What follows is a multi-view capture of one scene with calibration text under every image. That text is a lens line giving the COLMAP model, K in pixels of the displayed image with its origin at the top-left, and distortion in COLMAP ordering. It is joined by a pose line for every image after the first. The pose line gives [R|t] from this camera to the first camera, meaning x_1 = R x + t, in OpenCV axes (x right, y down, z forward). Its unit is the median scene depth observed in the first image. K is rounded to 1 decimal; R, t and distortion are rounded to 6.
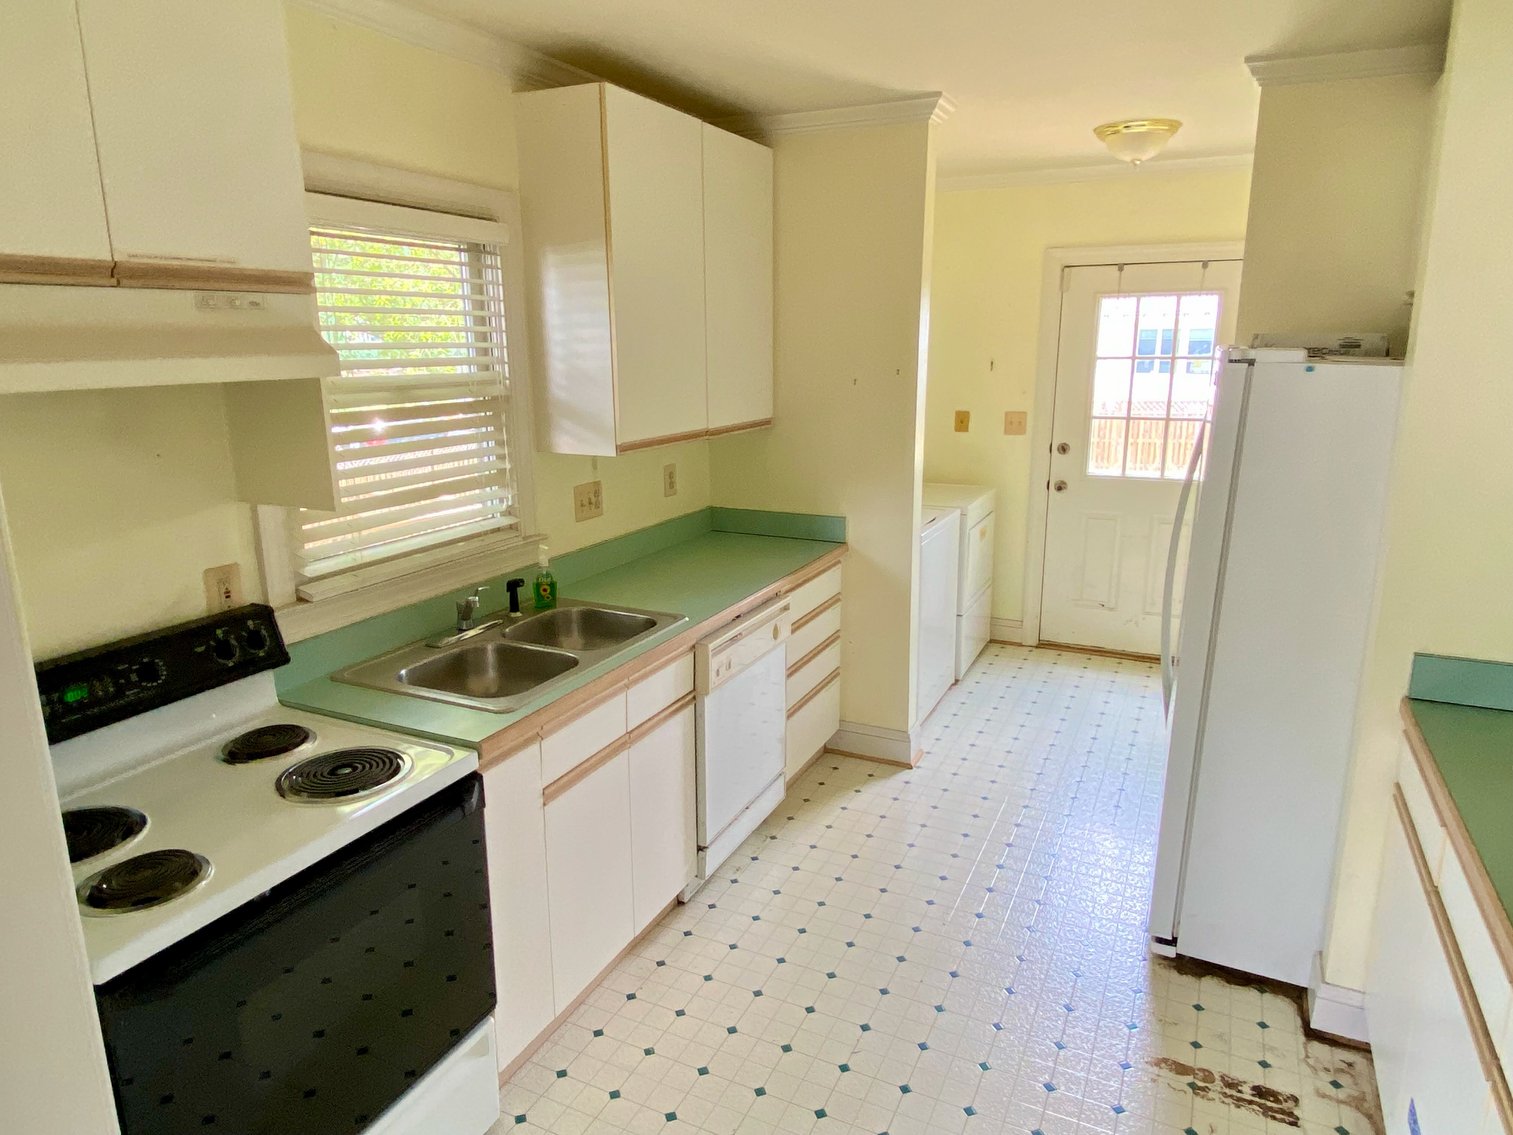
lens RADIAL K [[954.7, 0, 761.9], [0, 954.7, 564.5], [0, 0, 1]] dist [0.006543, -0.019926]
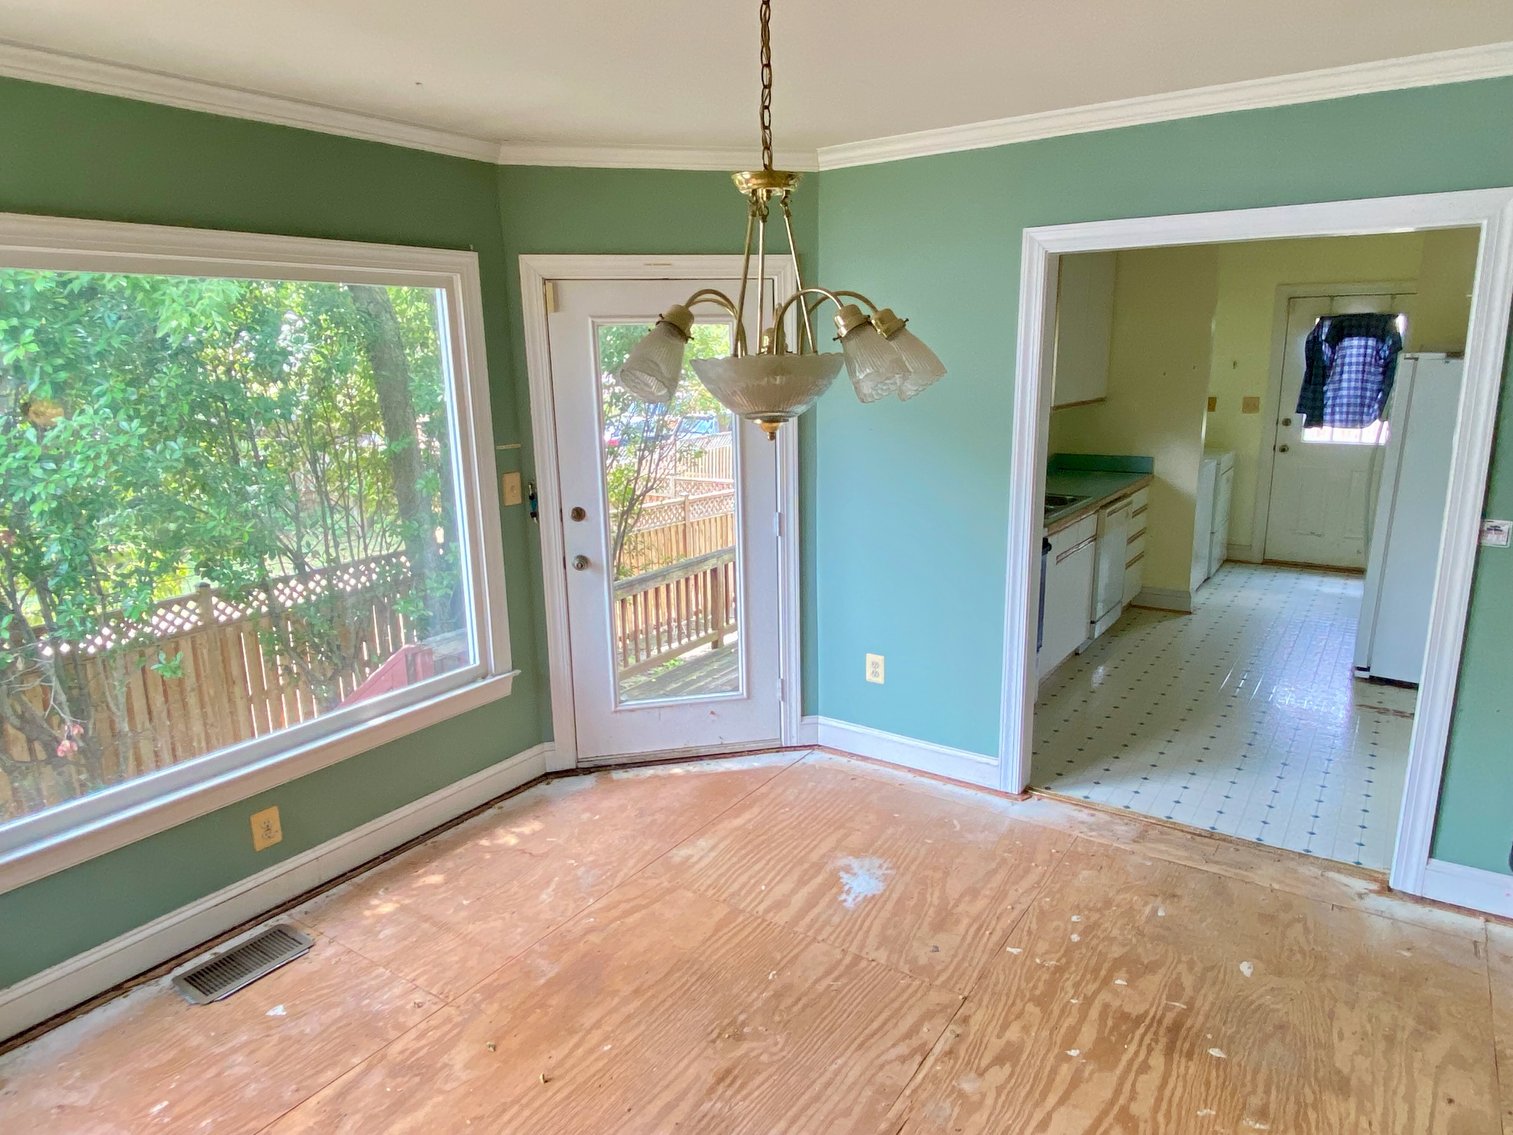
lens RADIAL K [[954.7, 0, 750.2], [0, 954.7, 569.1], [0, 0, 1]] dist [0.006543, -0.019926]
pose [[0.986630, 0.024606, -0.161111, -0.358451], [-0.025187, 0.999682, -0.001562, 0.178281], [0.161021, 0.005599, 0.986935, -0.799891]]
